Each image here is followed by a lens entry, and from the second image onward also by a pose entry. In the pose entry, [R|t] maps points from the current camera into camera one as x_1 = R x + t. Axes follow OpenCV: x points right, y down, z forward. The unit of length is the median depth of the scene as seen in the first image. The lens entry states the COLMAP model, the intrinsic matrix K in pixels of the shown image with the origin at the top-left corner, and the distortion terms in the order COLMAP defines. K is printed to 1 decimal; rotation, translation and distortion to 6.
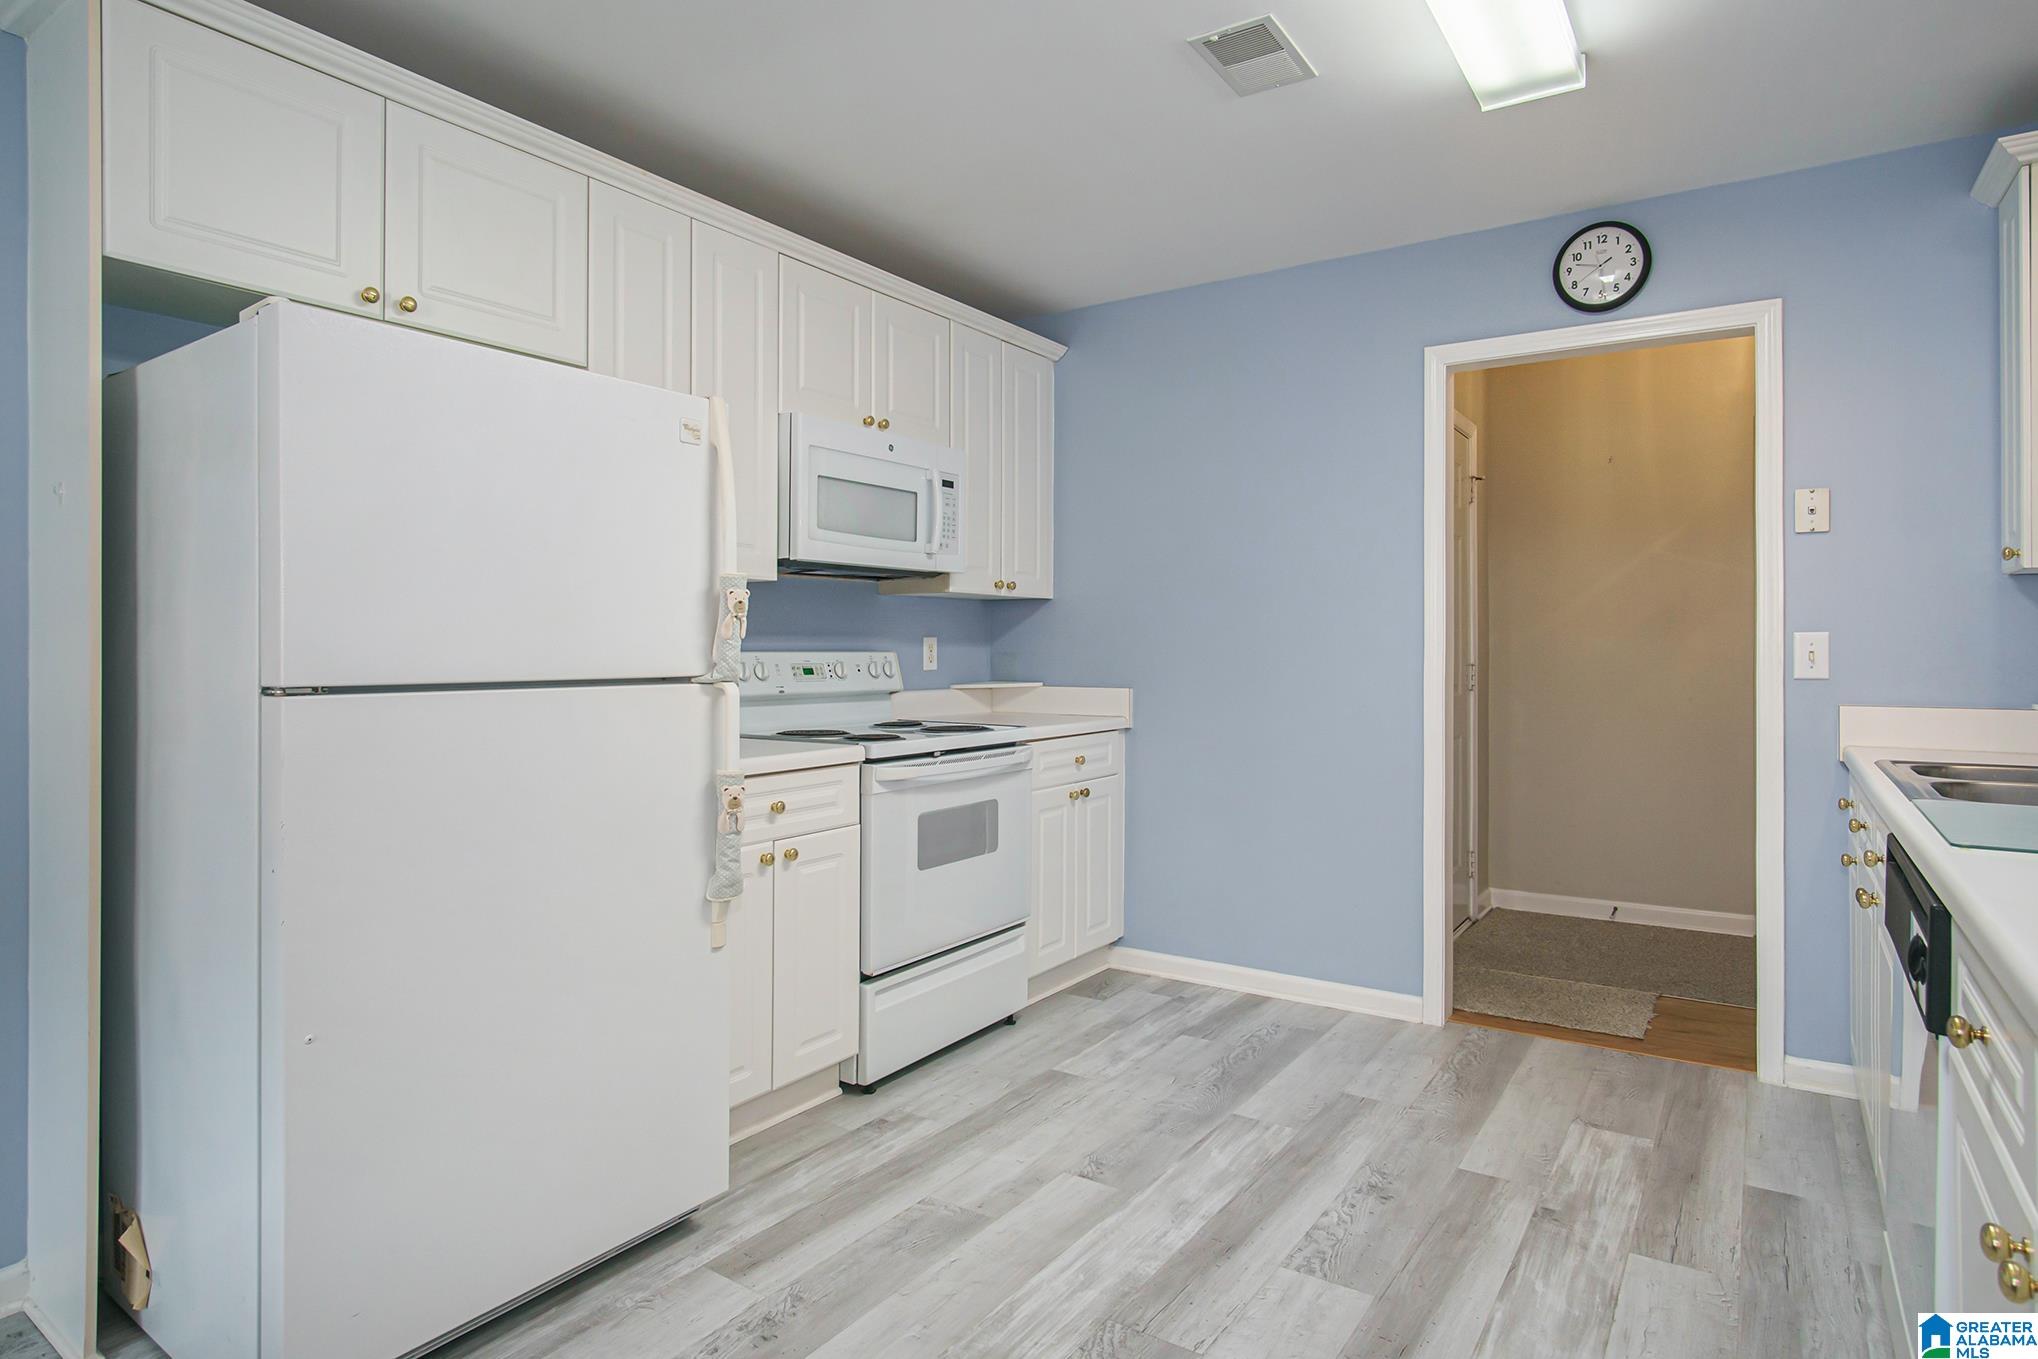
lens RADIAL K [[1166.3, 0, 1016.2], [0, 1166.3, 660.3], [0, 0, 1]] dist [-0.024429, 0.005366]
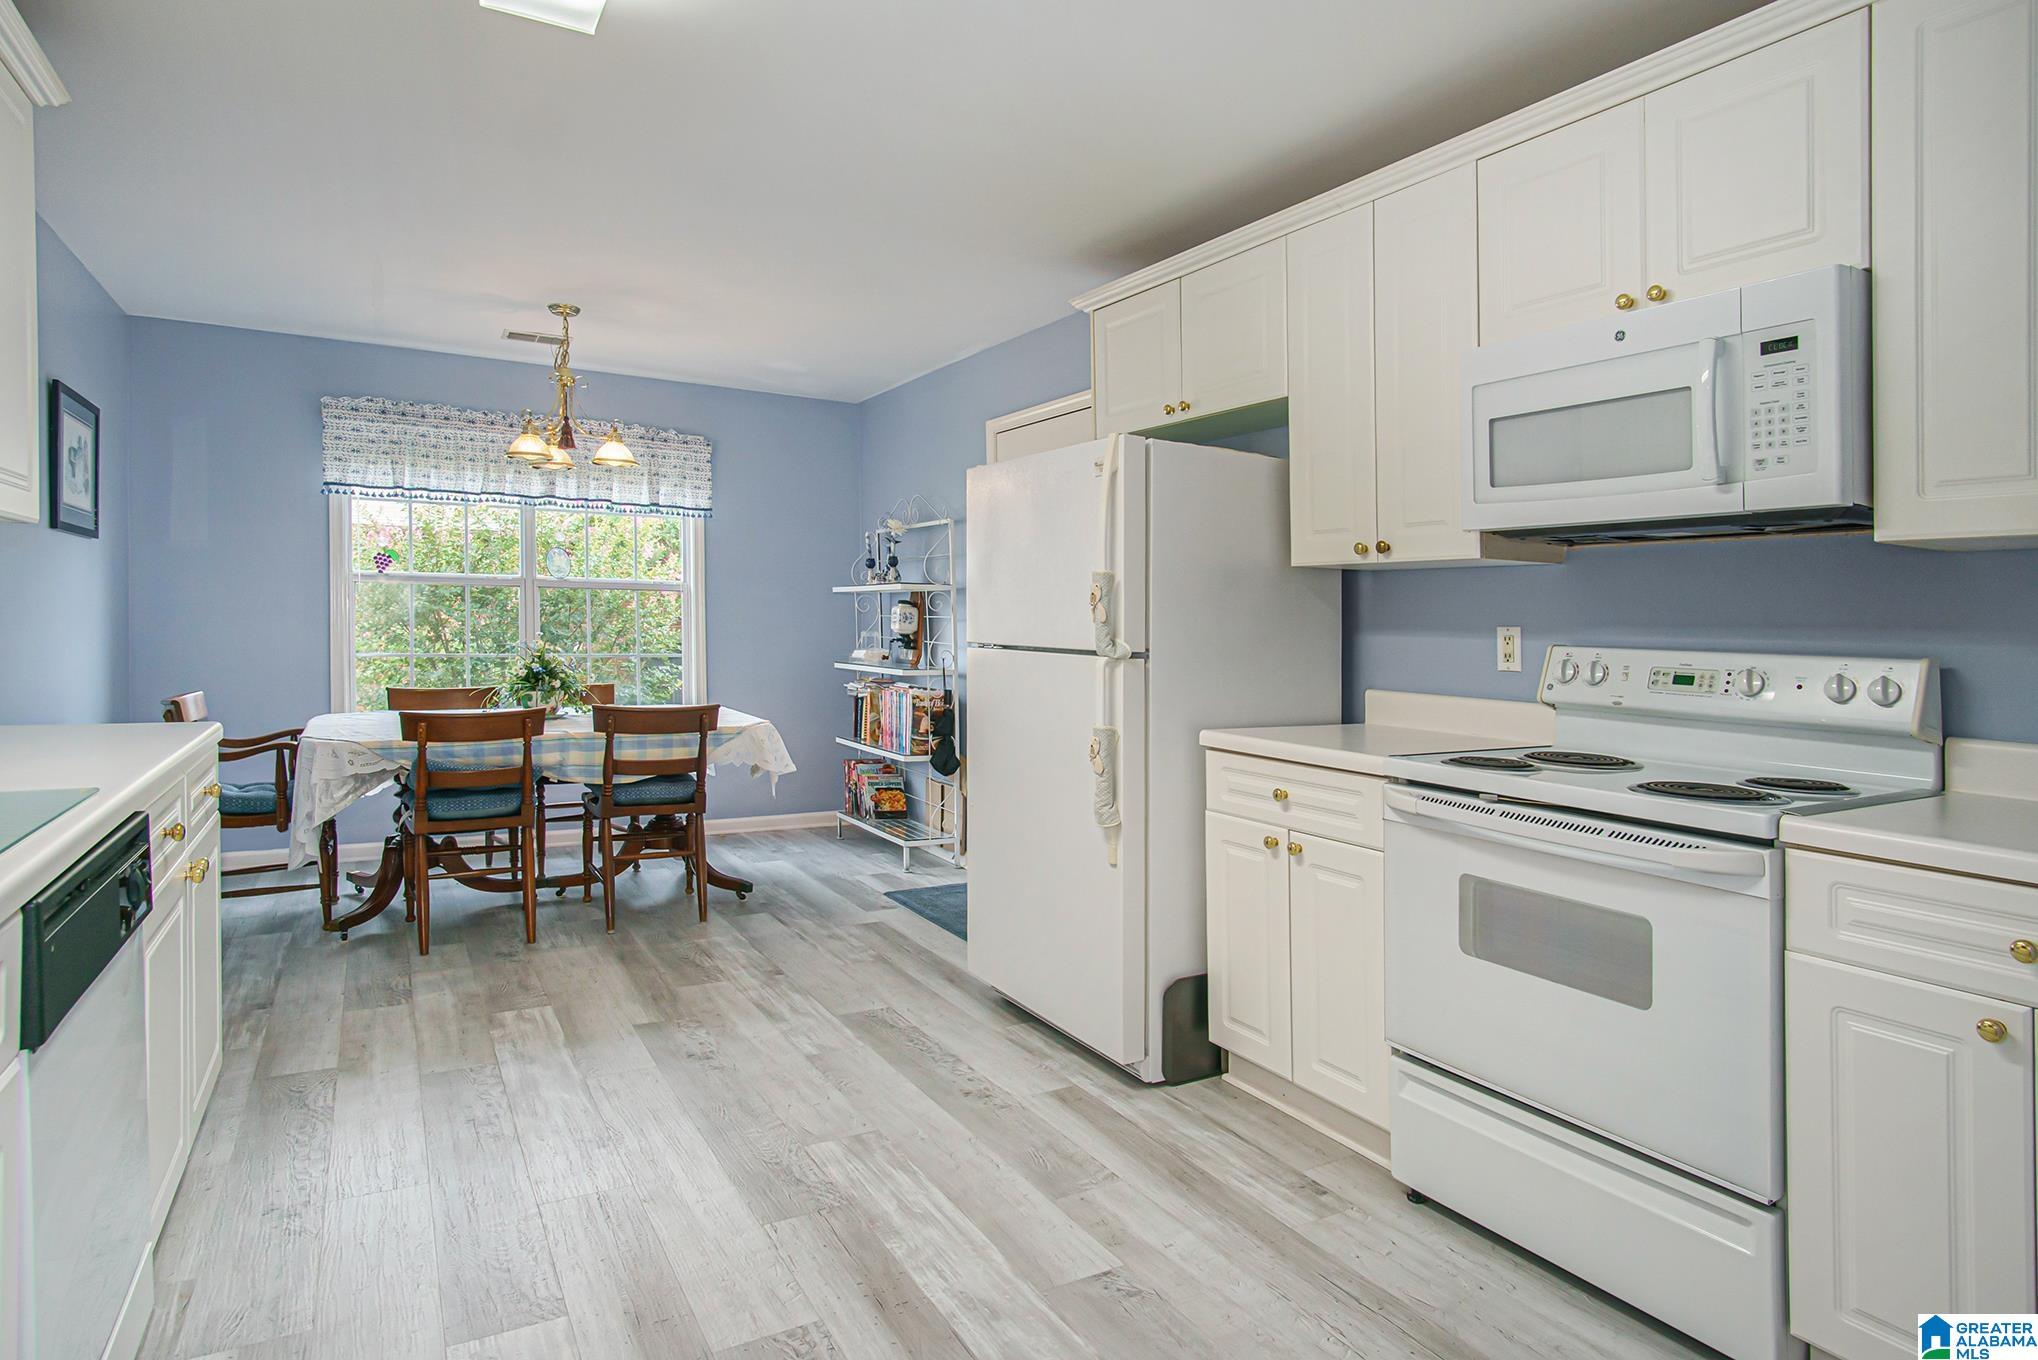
lens RADIAL K [[1104.6, 0, 1036.0], [0, 1104.6, 680.5], [0, 0, 1]] dist [-0.027308, -0.004706]
pose [[-0.427282, 0.032551, -0.903532, 0.612743], [-0.036571, 0.997912, 0.053246, -0.011207], [0.903379, 0.055794, -0.425199, 1.009183]]
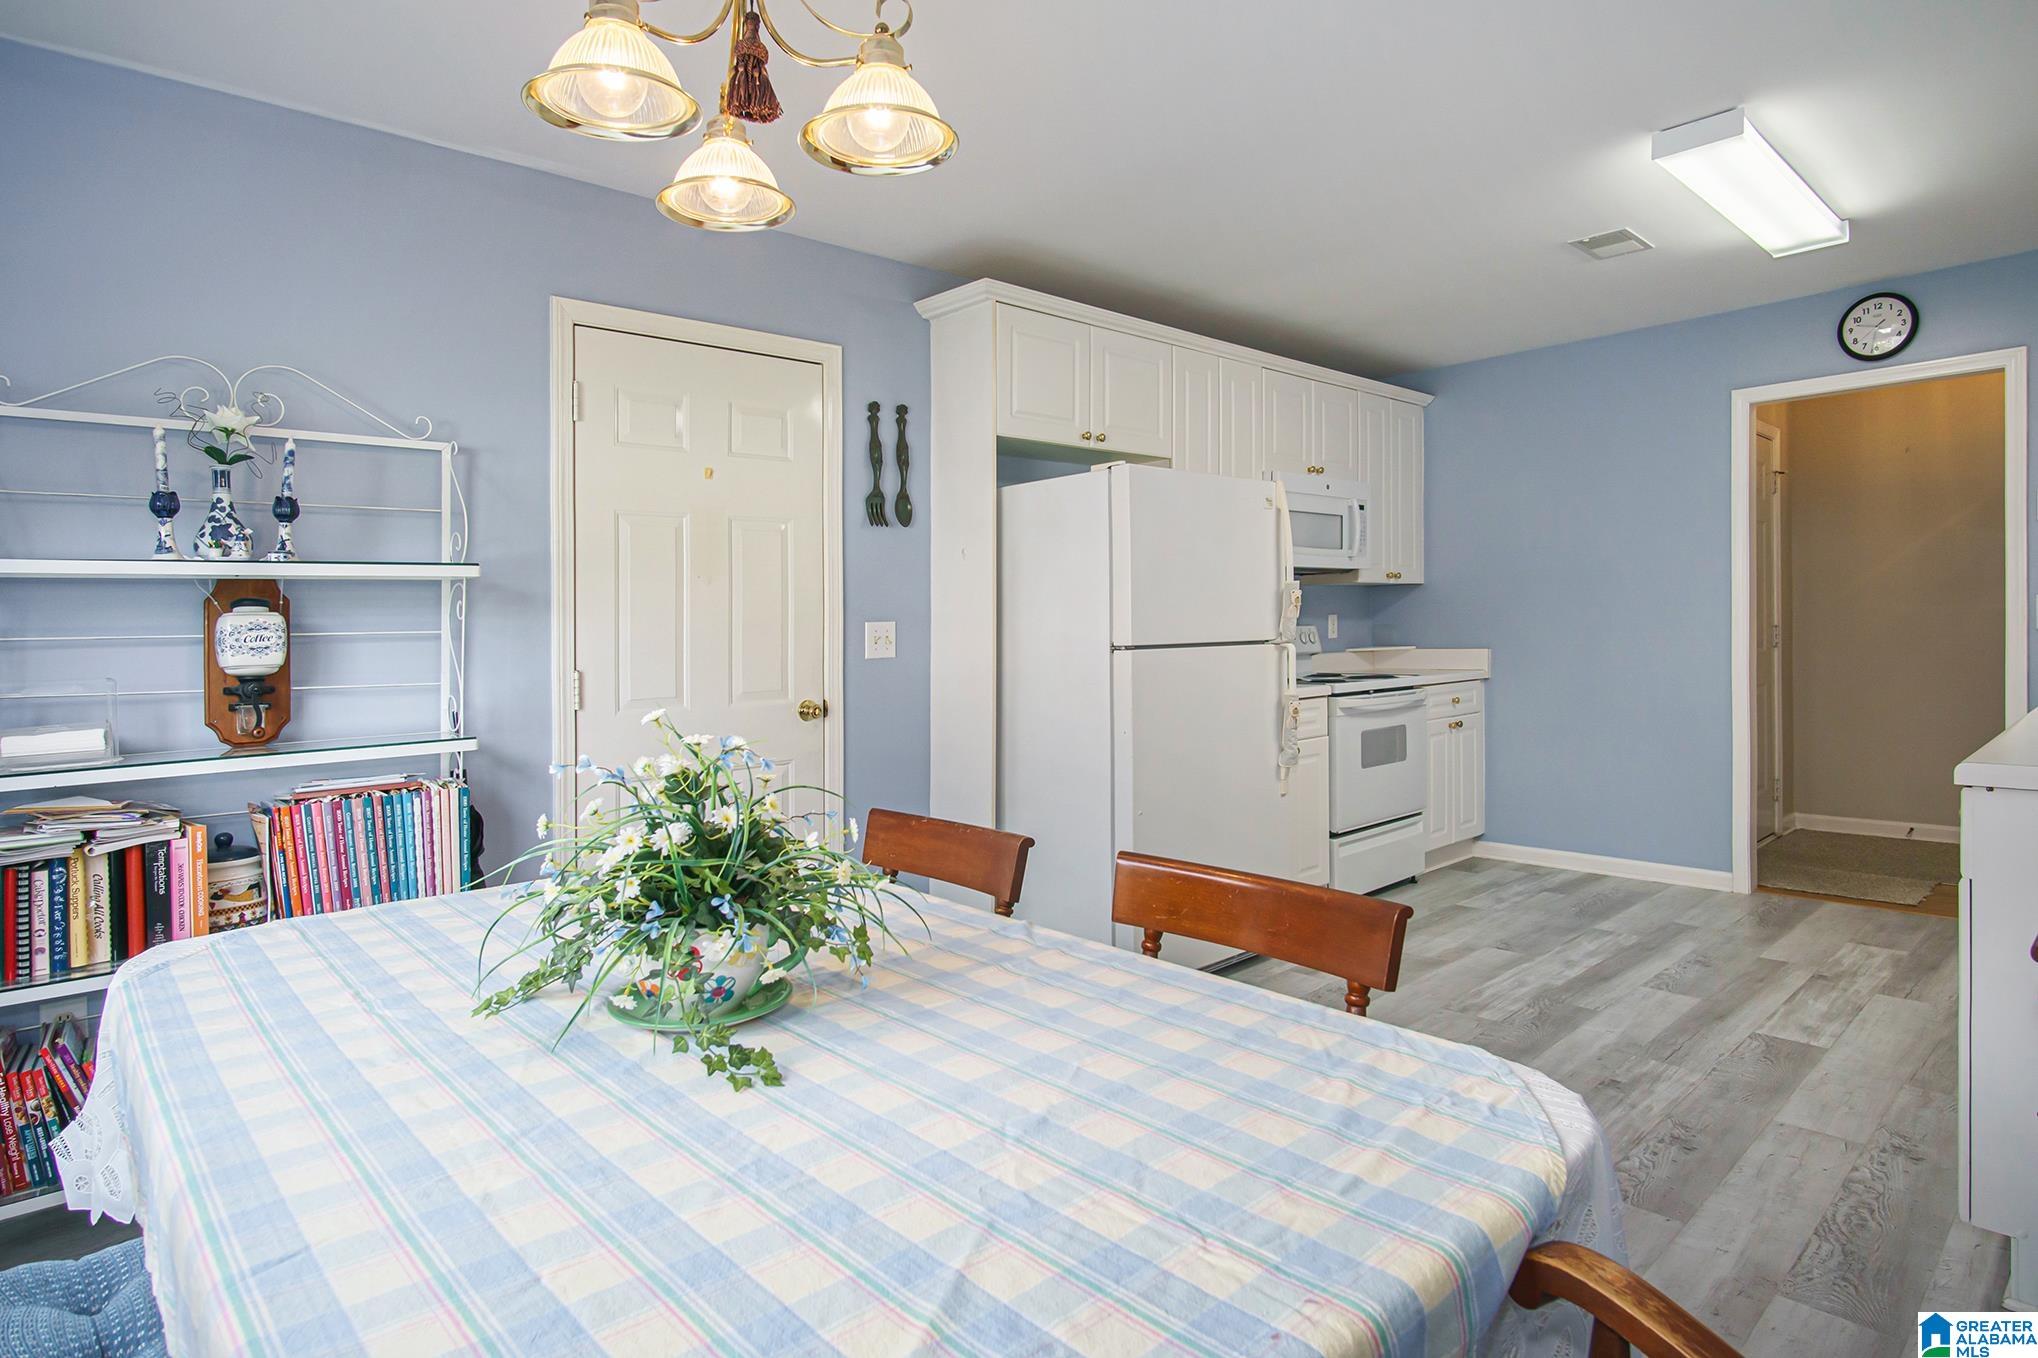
lens RADIAL K [[1104.6, 0, 998.0], [0, 1104.6, 660.0], [0, 0, 1]] dist [-0.027308, -0.004706]
pose [[0.967622, -0.012316, -0.252104, -0.182903], [0.018074, 0.999626, 0.020535, 0.000962], [0.251757, -0.024427, 0.967482, -0.513602]]
